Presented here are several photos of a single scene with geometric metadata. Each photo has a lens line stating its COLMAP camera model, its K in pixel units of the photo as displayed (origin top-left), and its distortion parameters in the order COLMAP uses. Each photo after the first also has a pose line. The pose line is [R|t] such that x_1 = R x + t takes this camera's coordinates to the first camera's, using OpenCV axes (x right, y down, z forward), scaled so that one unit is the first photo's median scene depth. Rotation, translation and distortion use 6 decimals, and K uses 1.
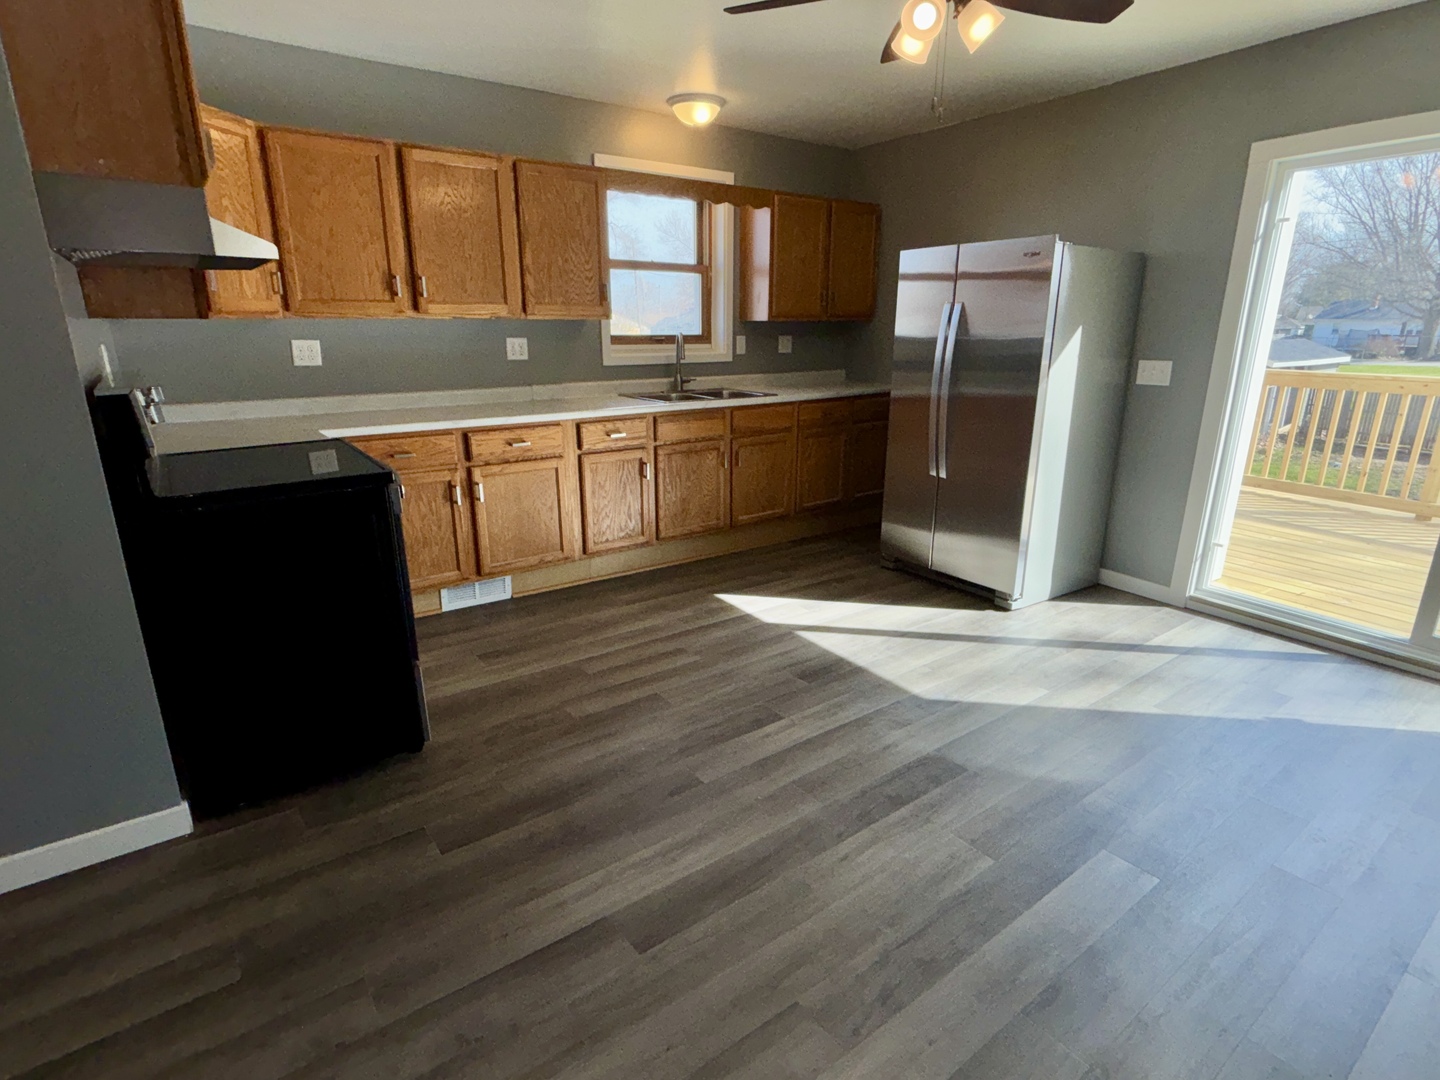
lens RADIAL K [[723.1, 0, 723.3], [0, 723.1, 557.2], [0, 0, 1]] dist [0.001067, -0.000311]
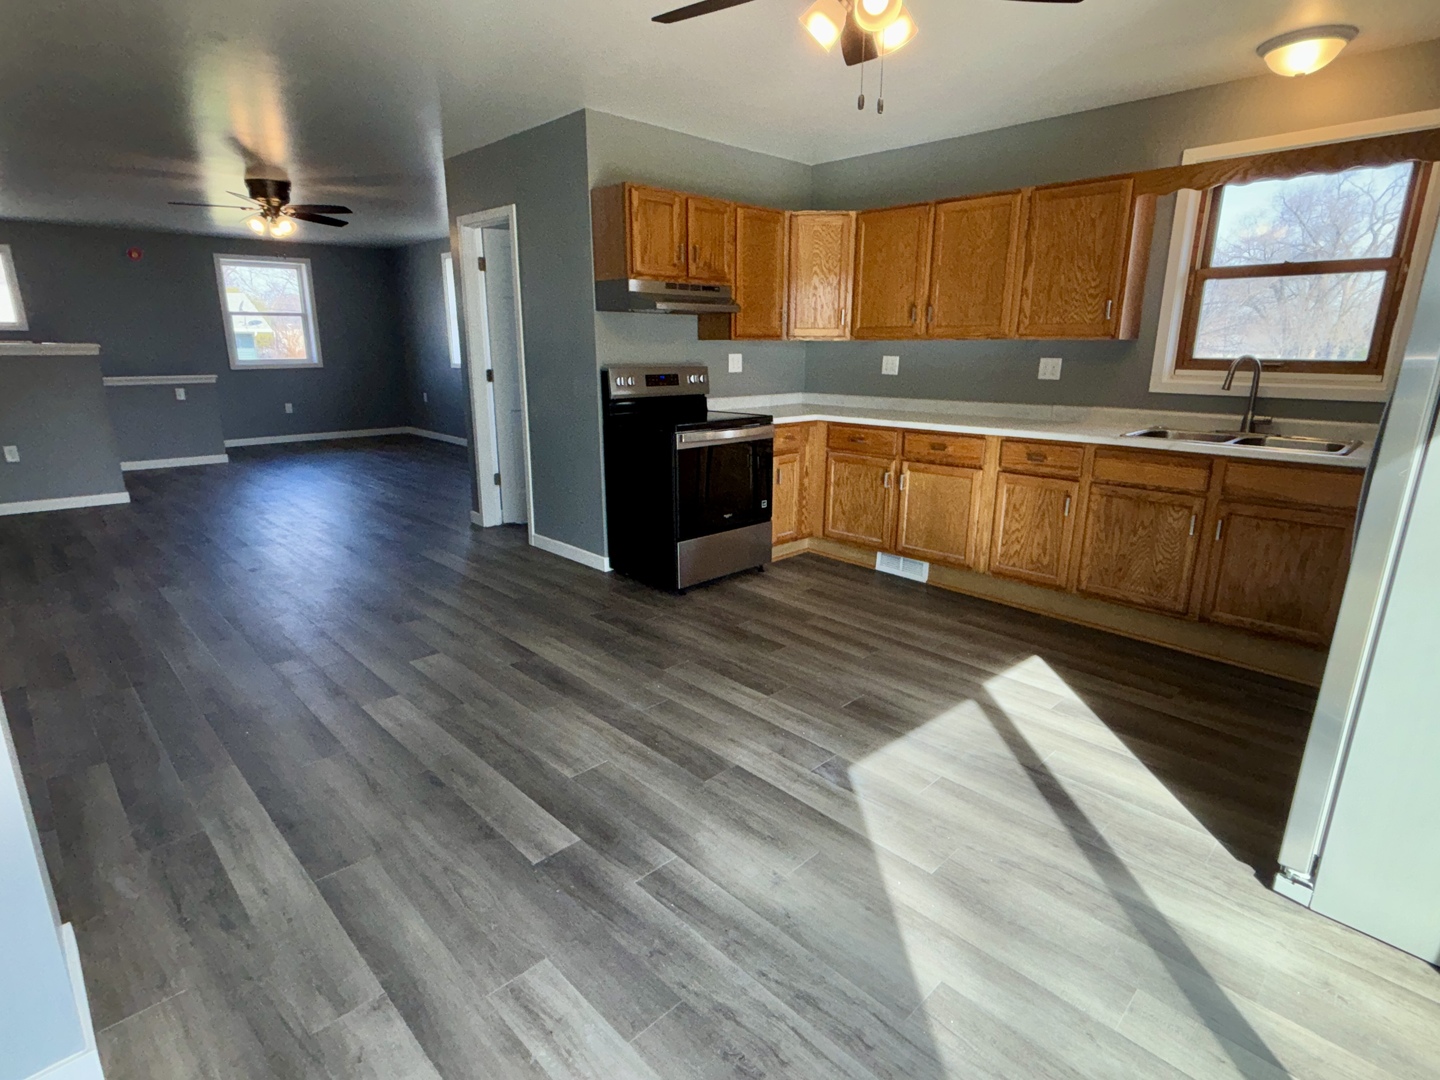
lens RADIAL K [[741.6, 0, 720.0], [0, 741.6, 540.0], [0, 0, 1]] dist [0.003976, -0.000199]
pose [[0.139482, 0.248009, -0.958664, 0.851465], [-0.310558, 0.930239, 0.195470, -0.149931], [0.940265, 0.270456, 0.206773, 0.499064]]
